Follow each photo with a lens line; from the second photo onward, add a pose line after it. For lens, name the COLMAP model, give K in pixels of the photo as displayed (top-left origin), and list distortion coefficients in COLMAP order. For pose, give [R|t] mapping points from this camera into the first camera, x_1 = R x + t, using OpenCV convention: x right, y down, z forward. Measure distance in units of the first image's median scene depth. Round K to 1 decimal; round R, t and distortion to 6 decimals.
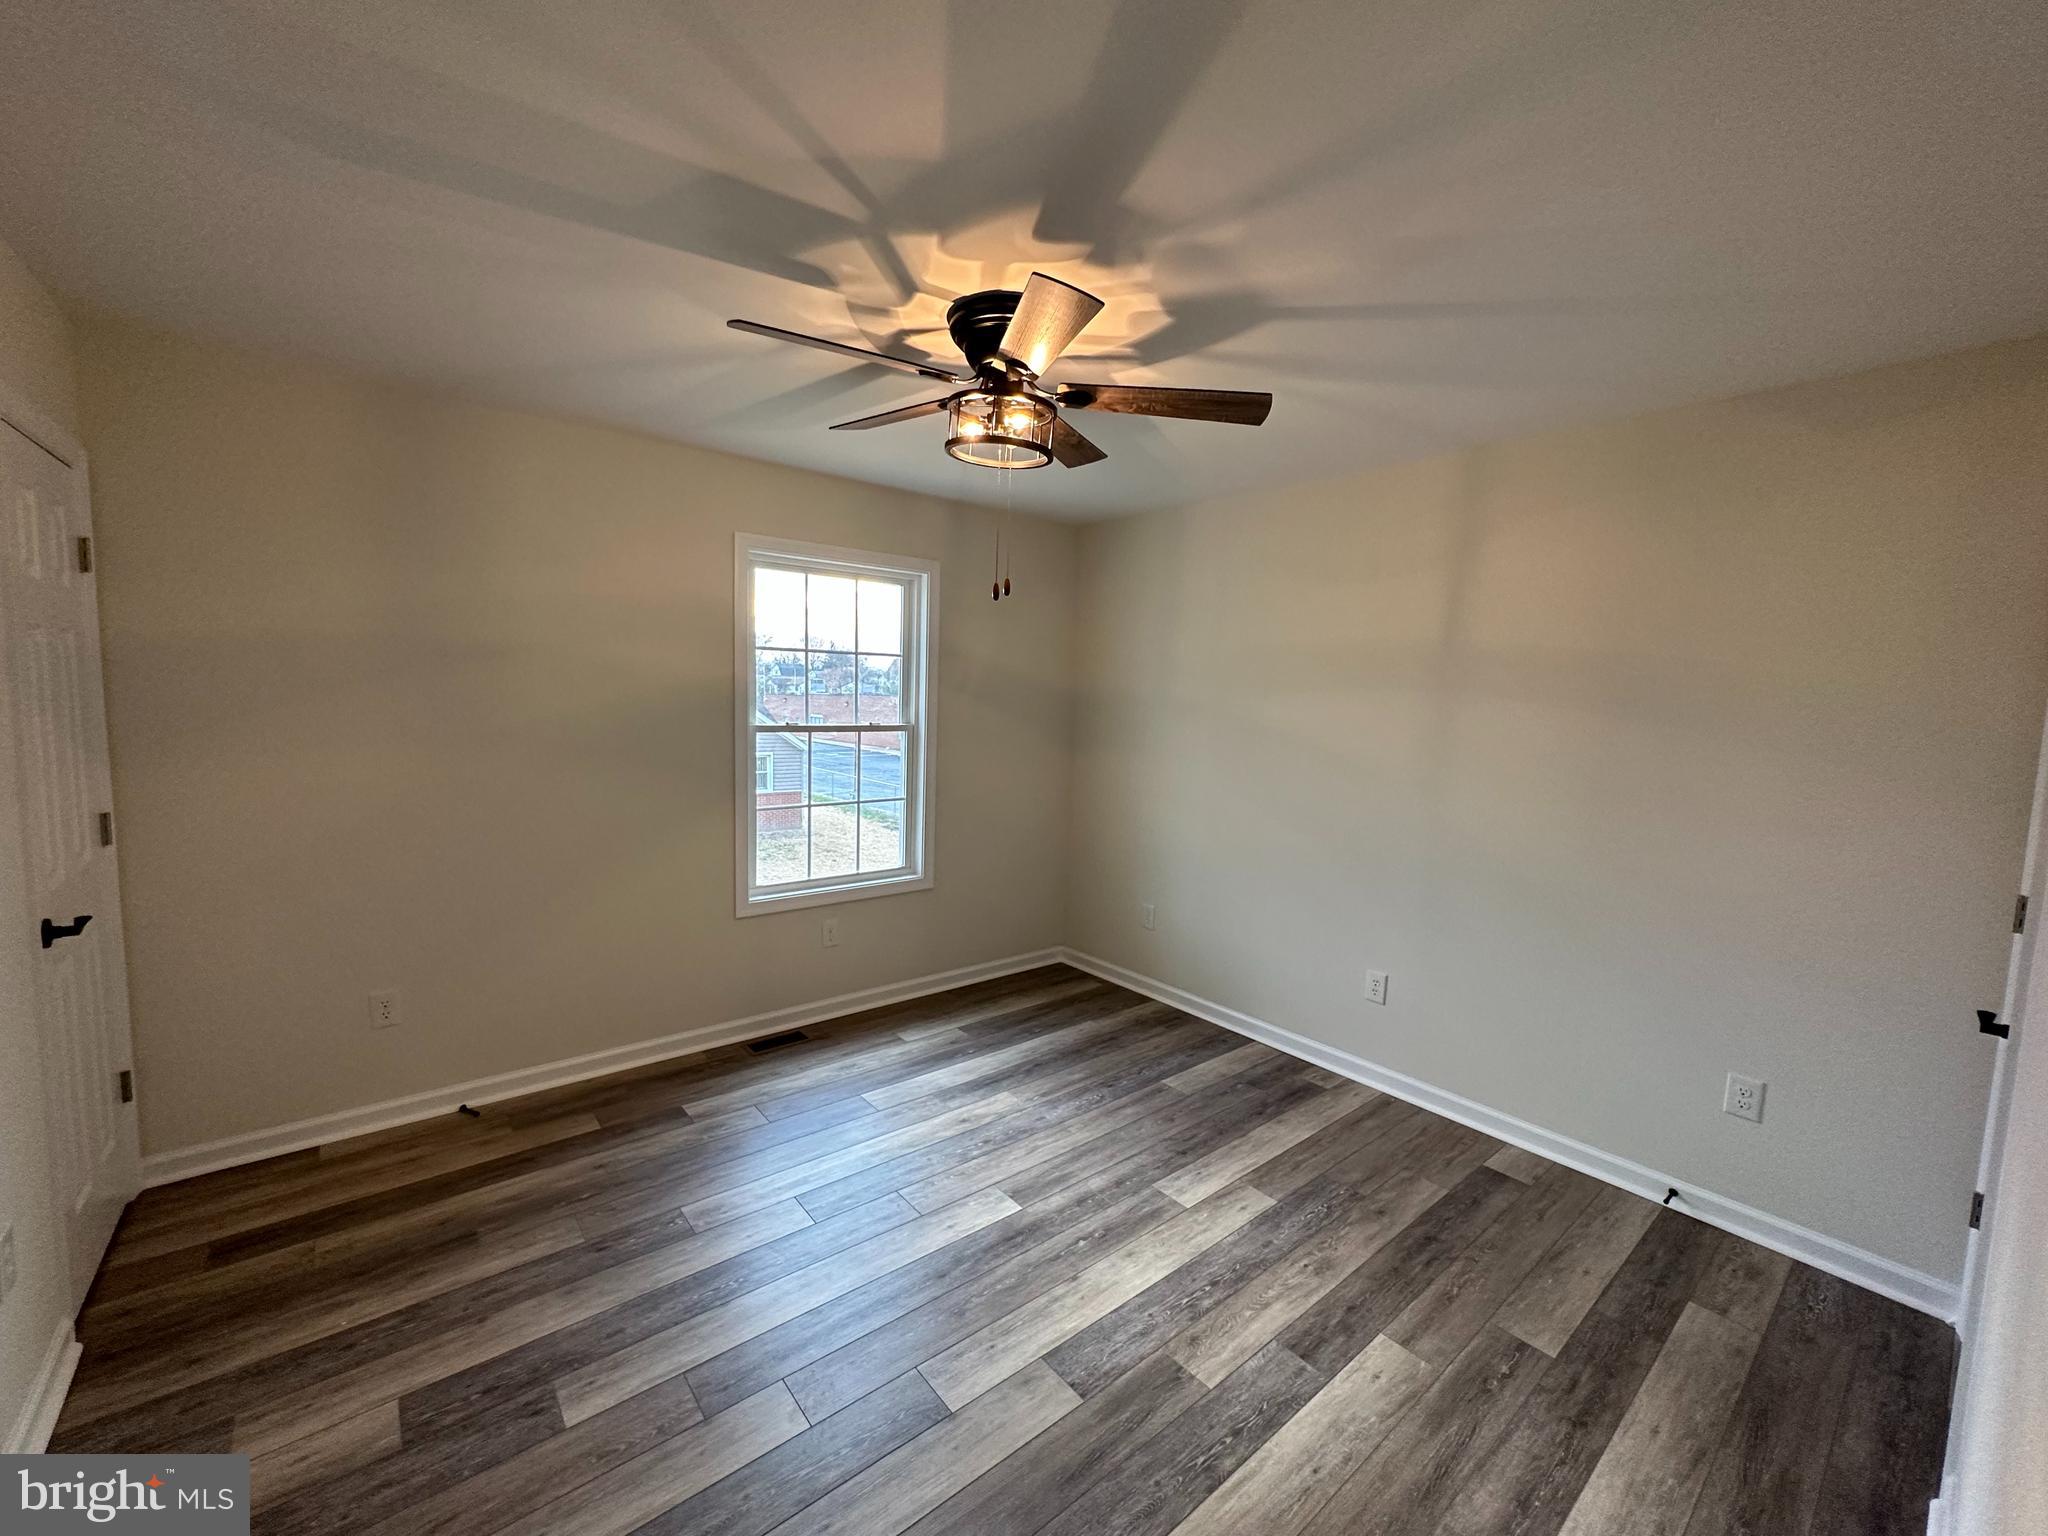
lens RADIAL K [[798.3, 0, 1014.1], [0, 798.3, 751.2], [0, 0, 1]] dist [0.000873, 0.000041]
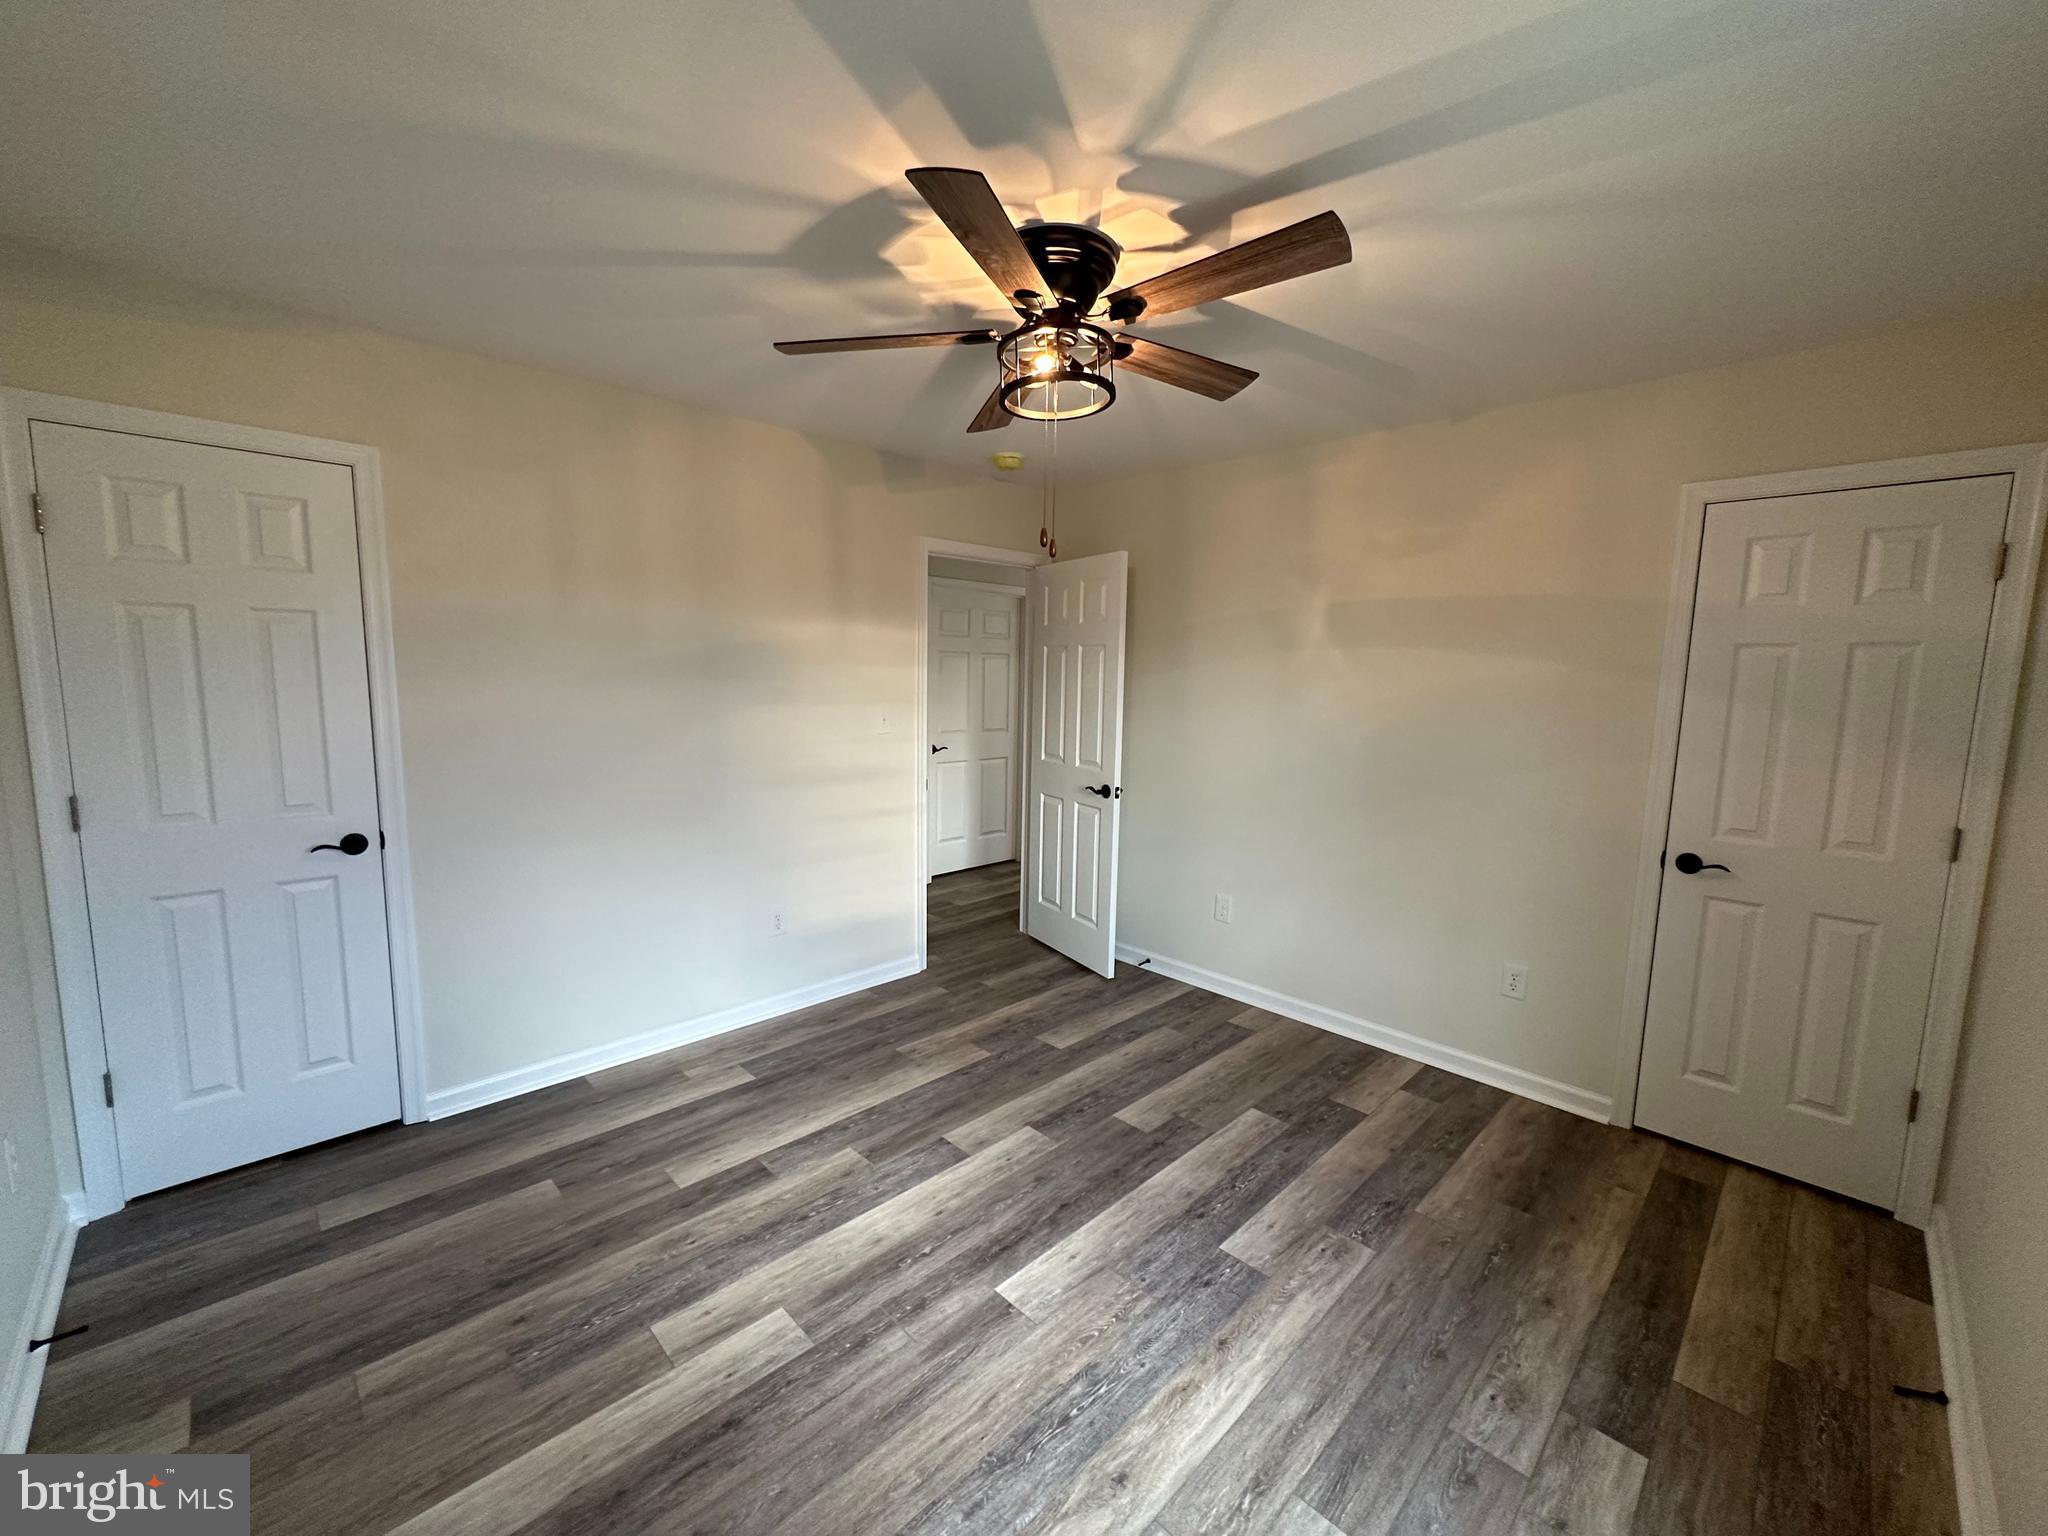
lens RADIAL K [[814.7, 0, 1022.0], [0, 814.7, 768.0], [0, 0, 1]] dist [0.000380, 0.000075]
pose [[-0.993729, -0.037286, -0.105419, 0.097517], [-0.056707, 0.980583, 0.187727, -0.113743], [0.096373, 0.192528, -0.976548, 1.858545]]
